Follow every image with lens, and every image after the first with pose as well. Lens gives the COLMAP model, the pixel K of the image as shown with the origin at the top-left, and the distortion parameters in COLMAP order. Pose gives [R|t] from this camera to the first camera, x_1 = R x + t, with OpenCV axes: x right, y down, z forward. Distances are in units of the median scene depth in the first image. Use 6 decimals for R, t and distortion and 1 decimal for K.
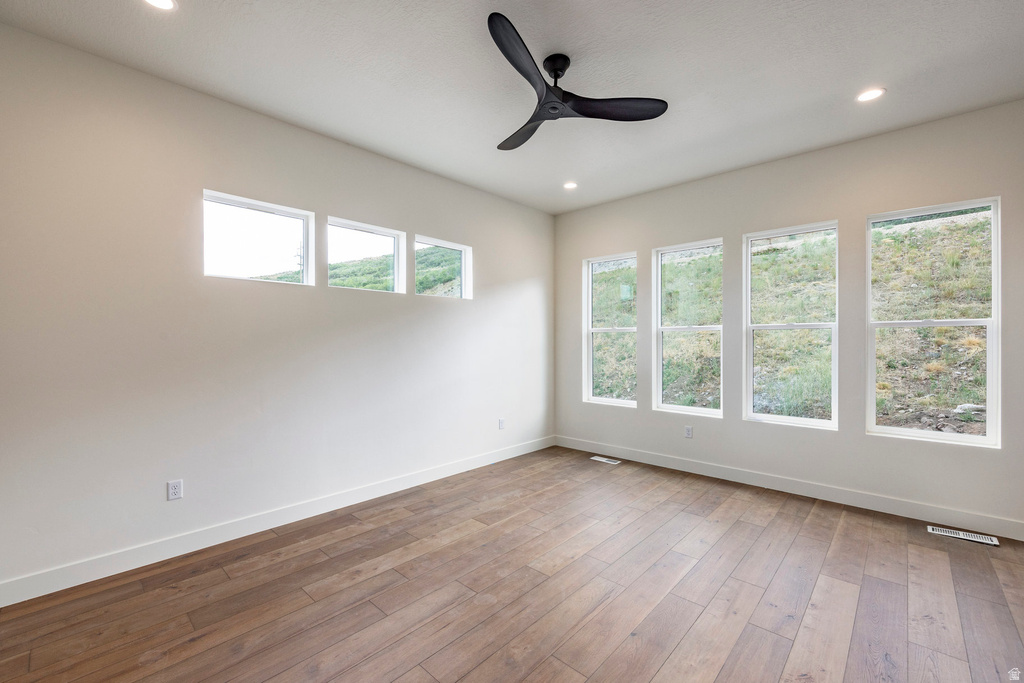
lens RADIAL K [[411.3, 0, 511.4], [0, 411.3, 341.1], [0, 0, 1]] dist [-0.004568, 0.000328]
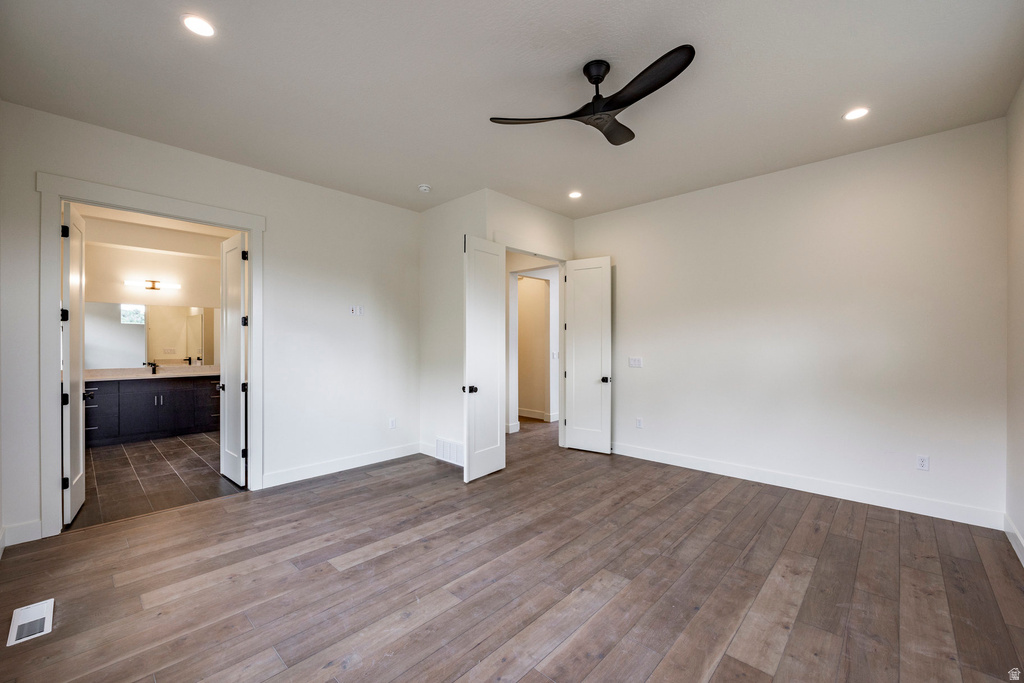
lens RADIAL K [[411.3, 0, 514.7], [0, 411.3, 344.3], [0, 0, 1]] dist [-0.004568, 0.000328]
pose [[-0.999982, 0.003791, -0.004715, 0.305887], [0.003781, 0.999990, 0.002314, -0.001169], [0.004723, 0.002296, -0.999986, 1.946195]]
